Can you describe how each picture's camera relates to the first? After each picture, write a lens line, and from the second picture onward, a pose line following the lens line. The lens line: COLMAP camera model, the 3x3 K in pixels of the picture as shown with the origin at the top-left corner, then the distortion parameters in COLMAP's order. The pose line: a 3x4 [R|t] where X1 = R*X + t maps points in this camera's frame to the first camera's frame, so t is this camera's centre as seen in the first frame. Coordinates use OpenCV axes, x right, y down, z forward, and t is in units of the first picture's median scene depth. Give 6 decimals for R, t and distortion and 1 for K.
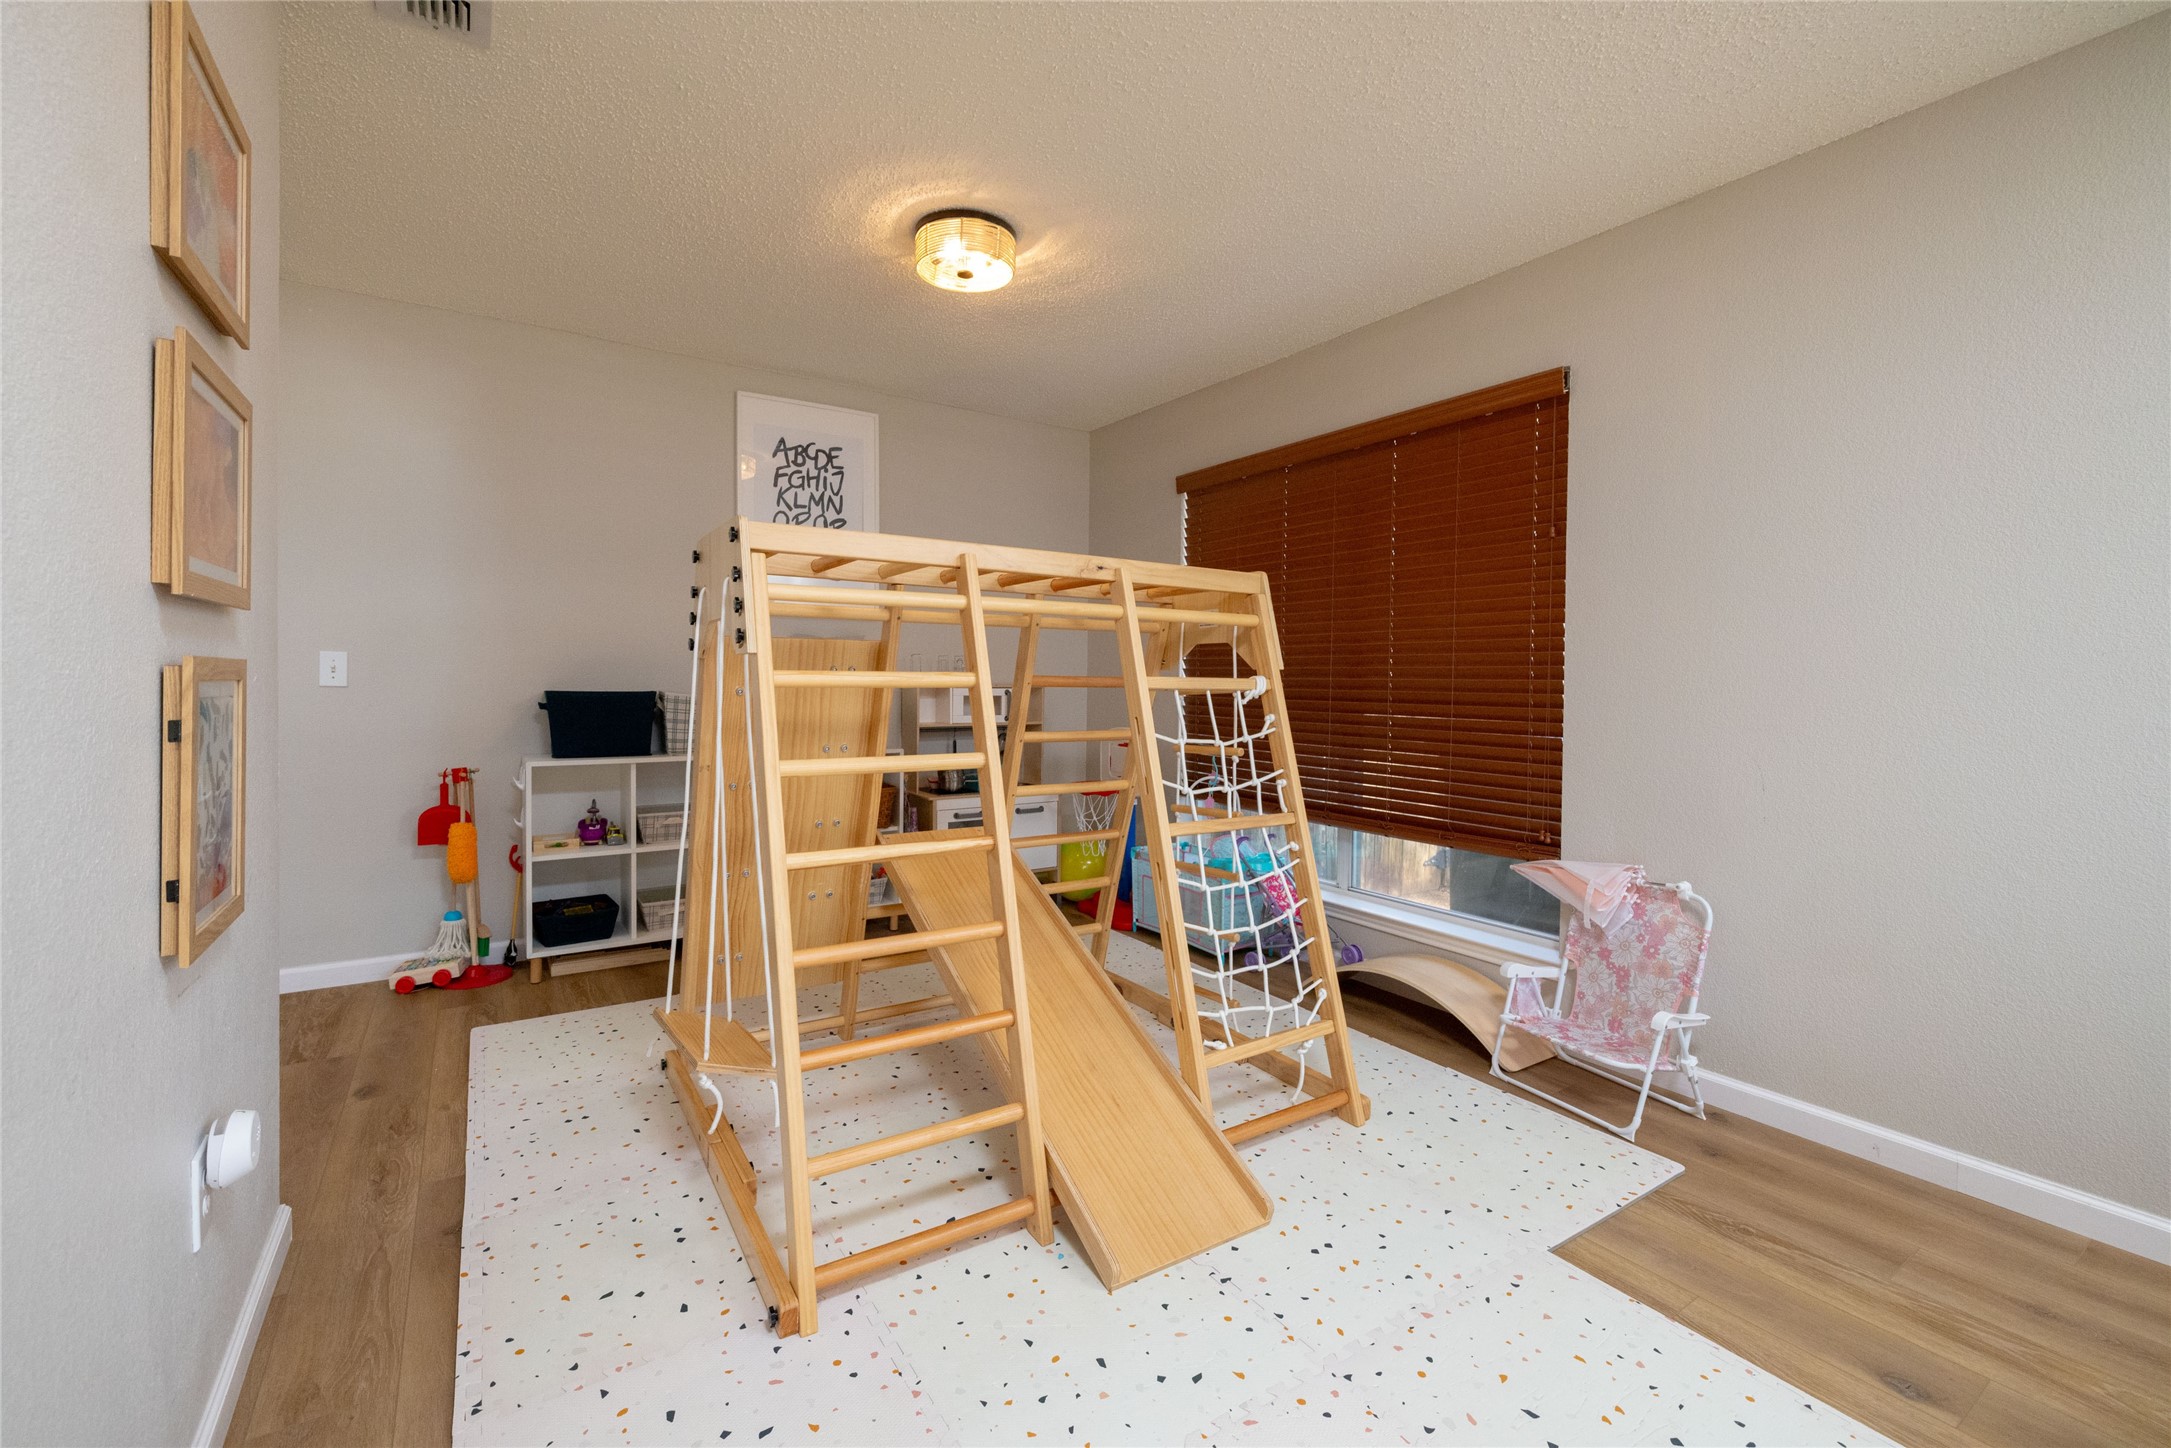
lens RADIAL K [[917.2, 0, 1050.8], [0, 917.2, 689.8], [0, 0, 1]] dist [0.012441, -0.000612]
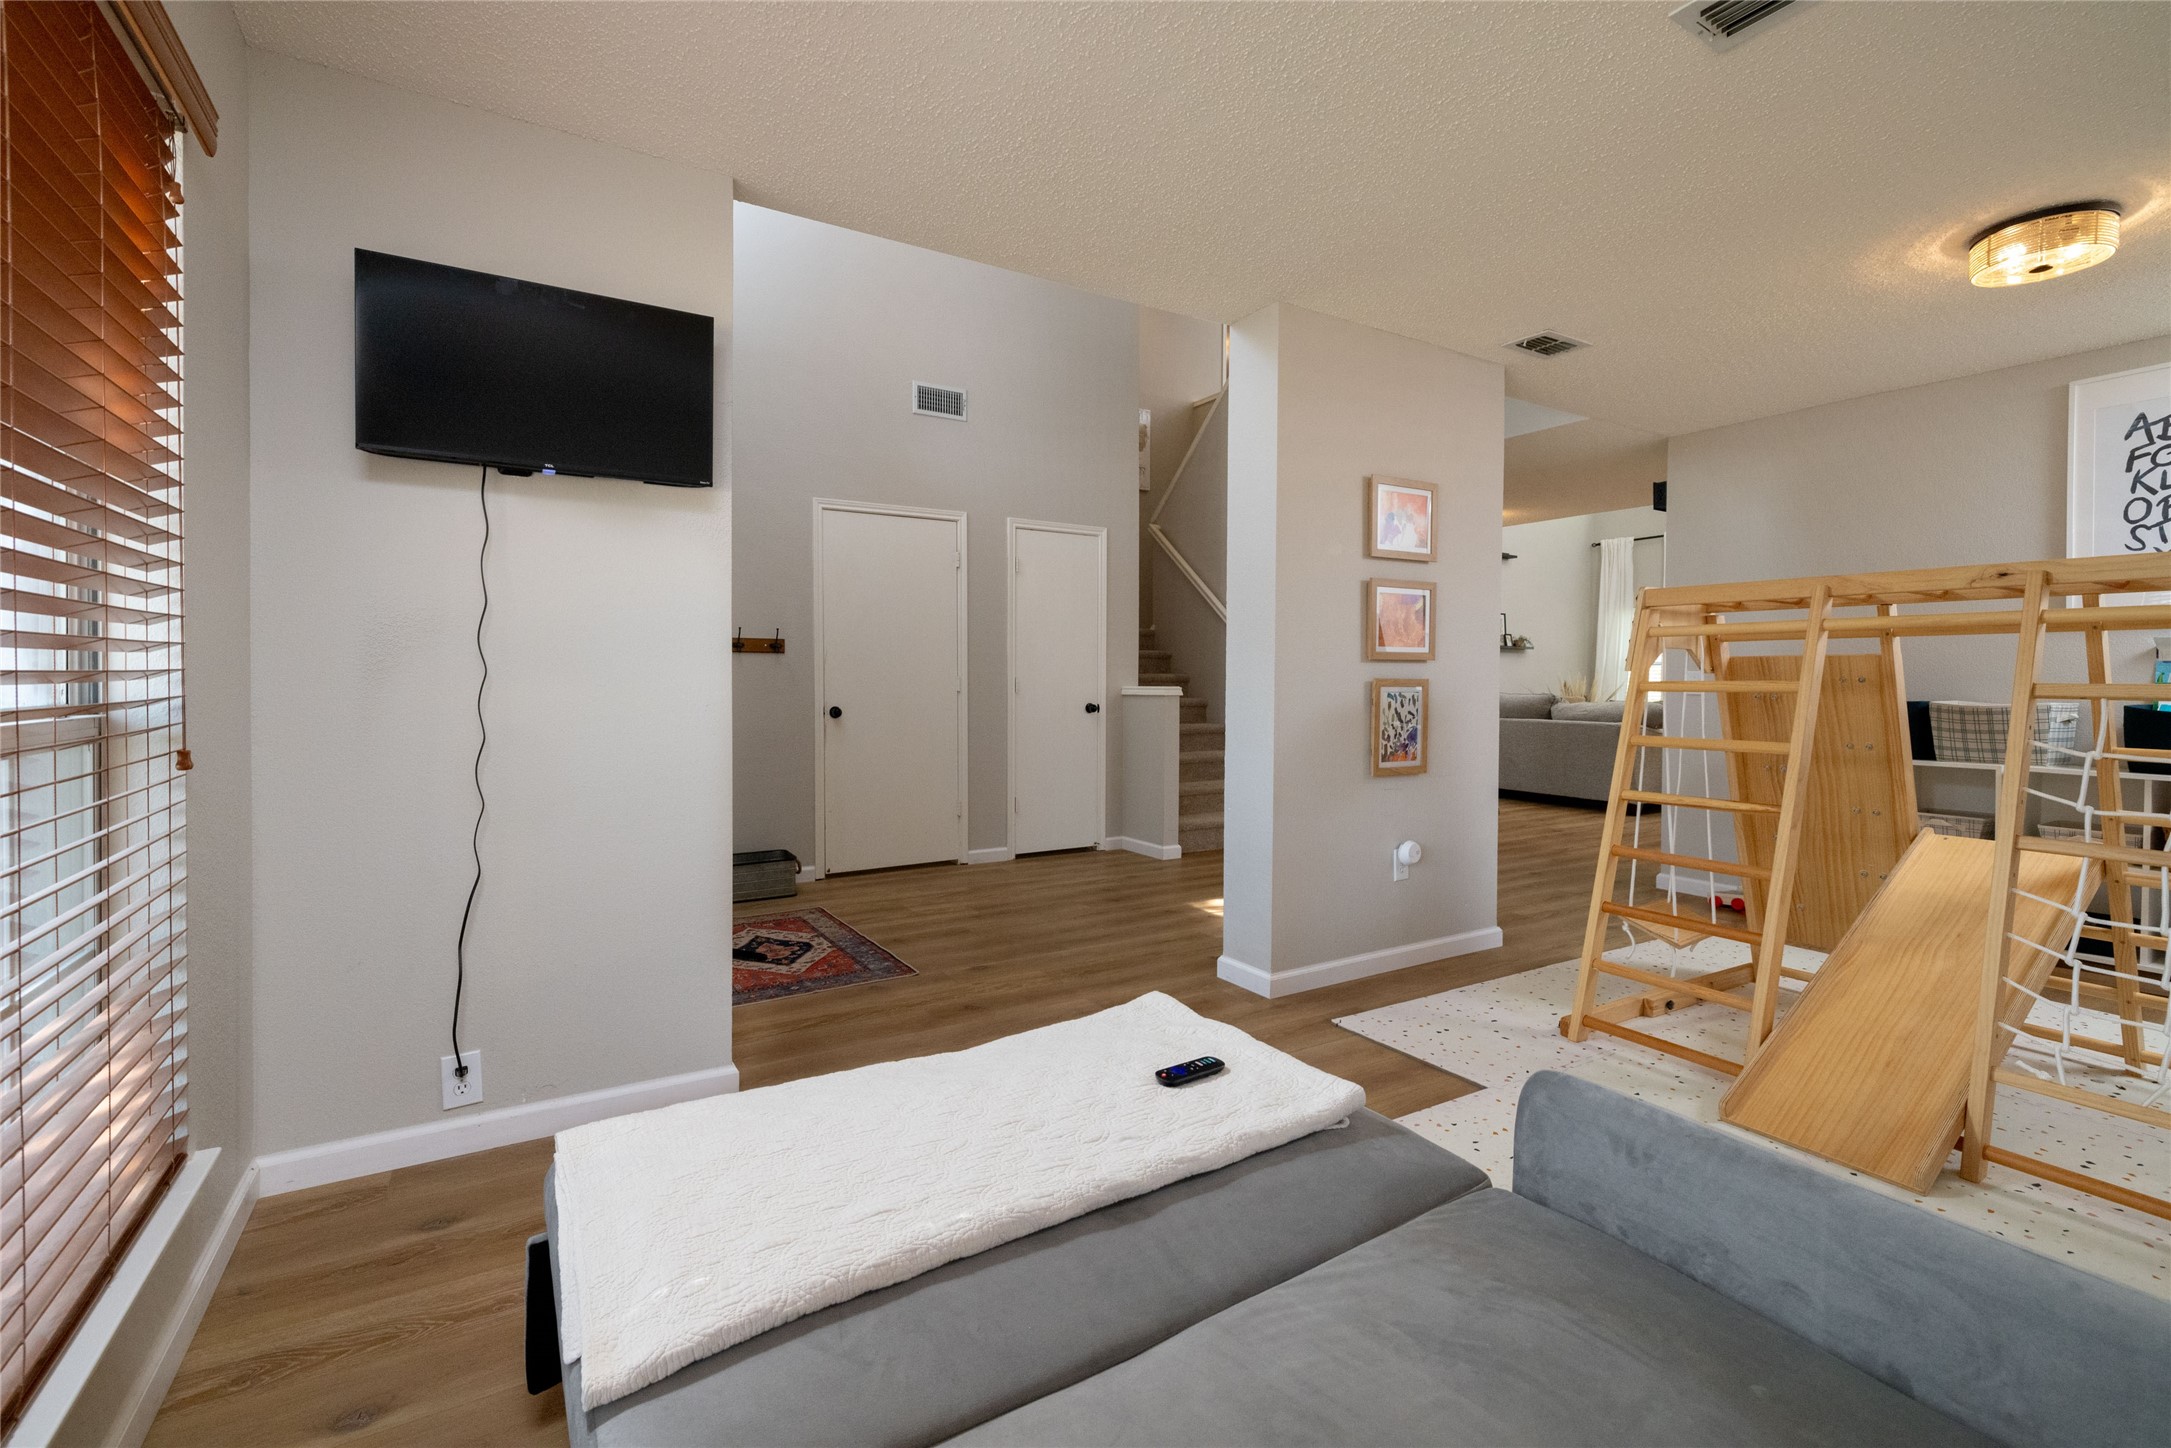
lens RADIAL K [[917.2, 0, 1062.6], [0, 917.2, 691.3], [0, 0, 1]] dist [0.012441, -0.000612]
pose [[-0.014830, 0.001379, -0.999889, 0.603244], [-0.017424, 0.999847, 0.001637, 0.005315], [0.999738, 0.017447, -0.014803, -0.003913]]
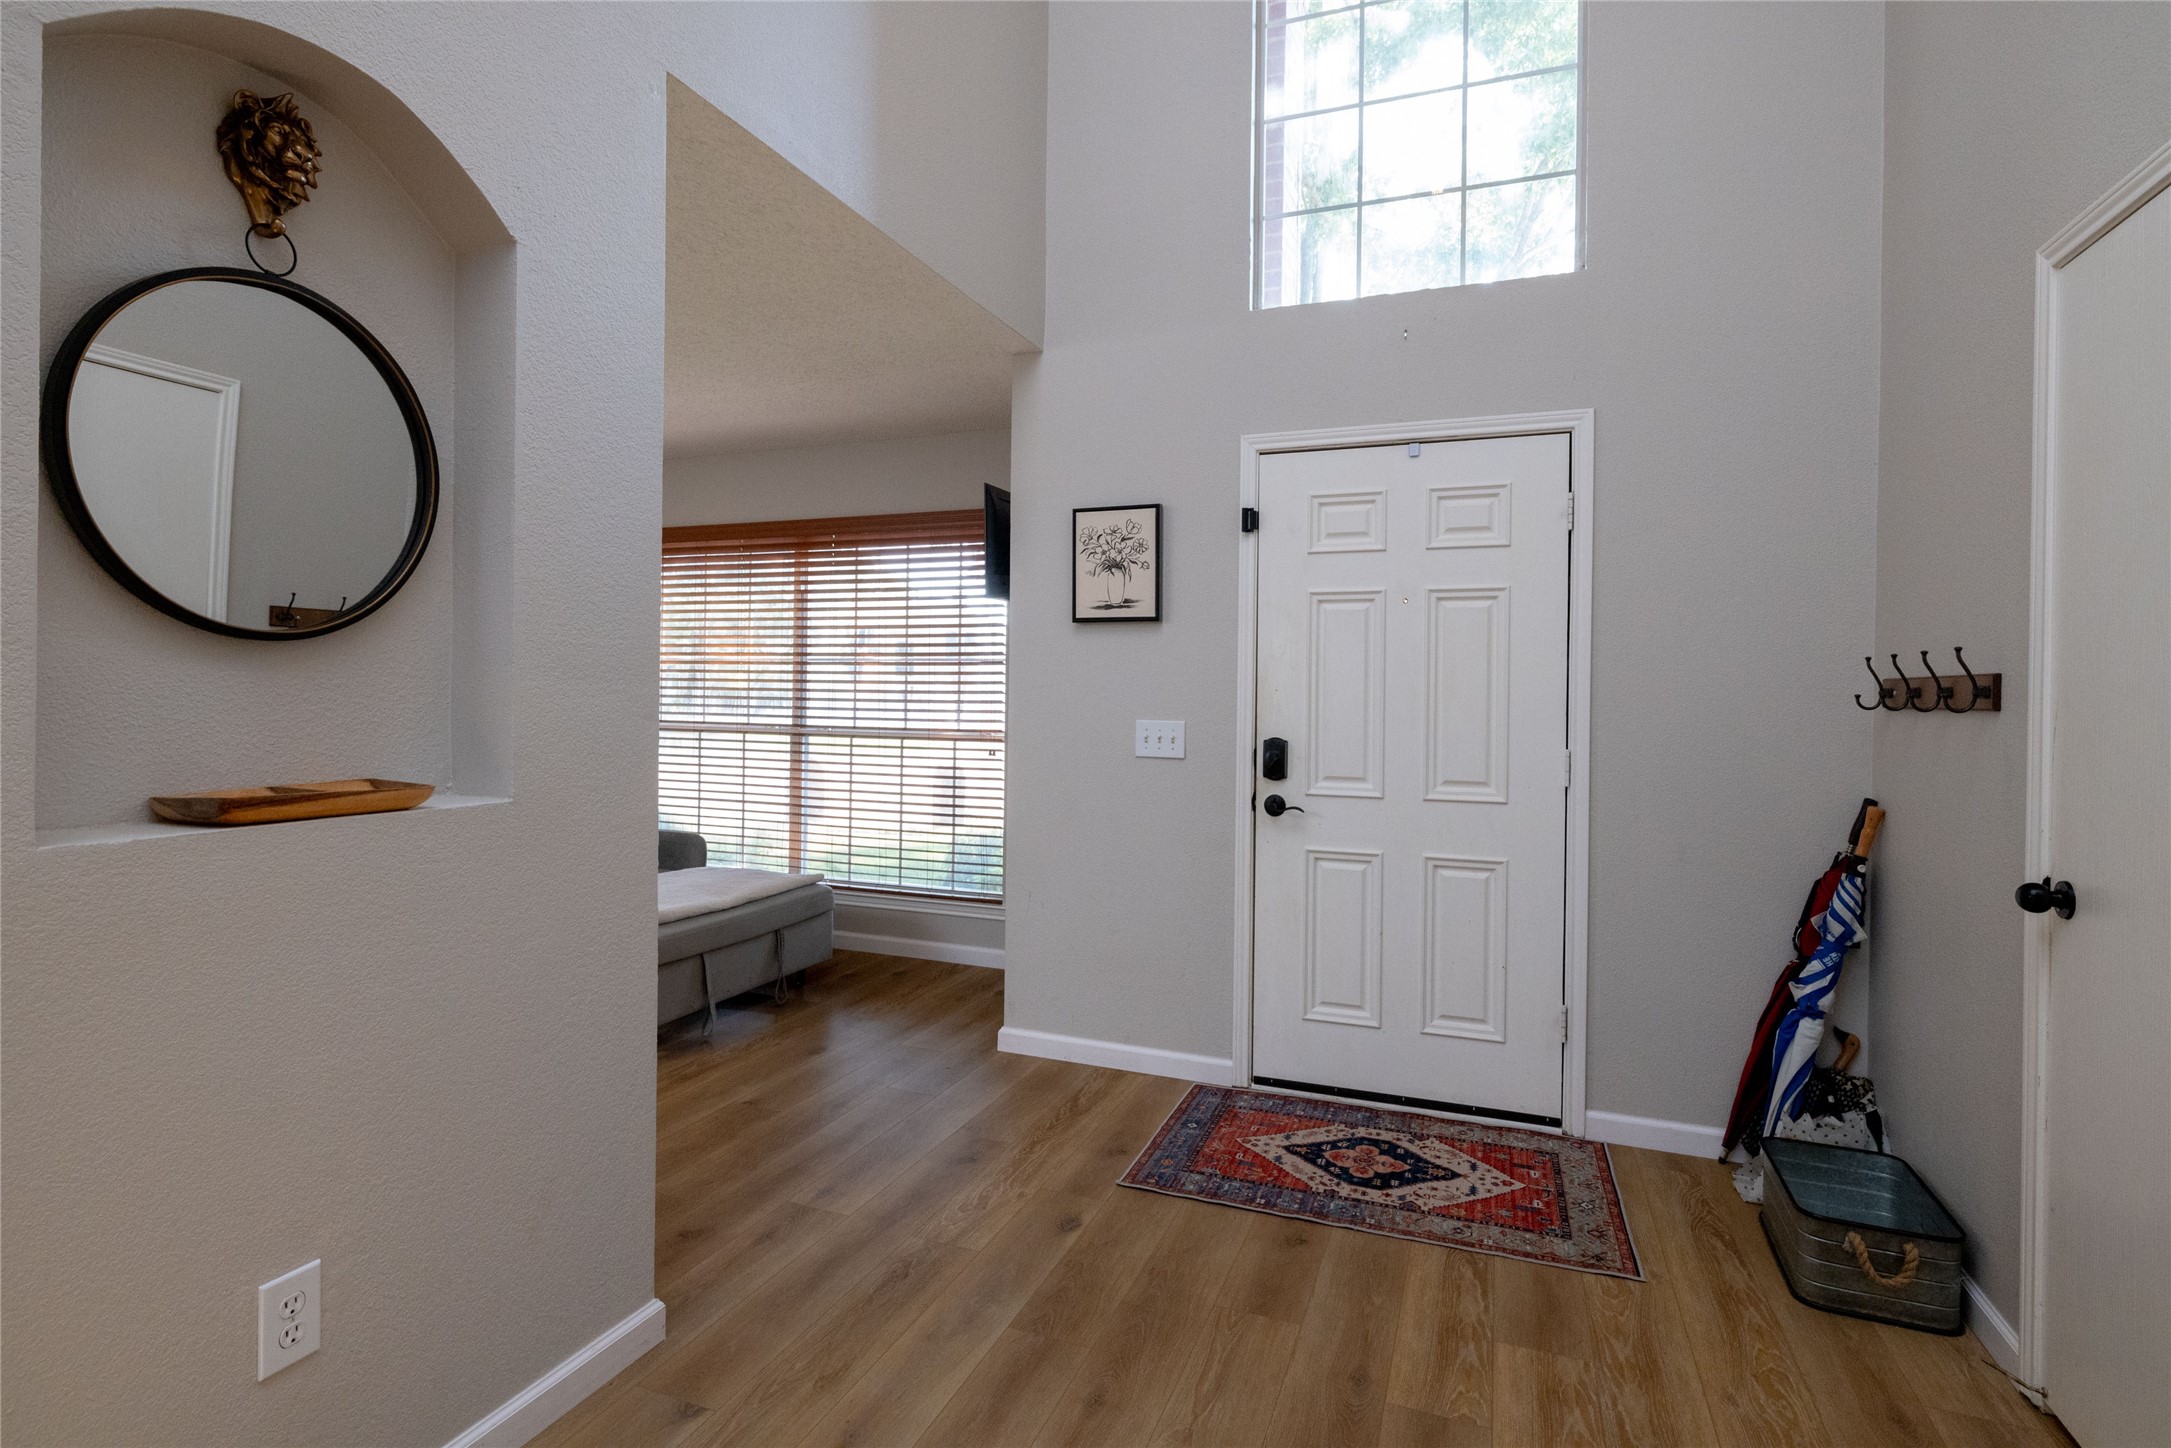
lens RADIAL K [[1092.6, 0, 1075.9], [0, 1092.6, 696.2], [0, 0, 1]] dist [-0.002471, -0.000894]
pose [[-0.599360, -0.028480, 0.799973, -0.797064], [-0.014356, 0.999589, 0.024831, -0.052238], [-0.800351, 0.003399, -0.599522, 0.289763]]
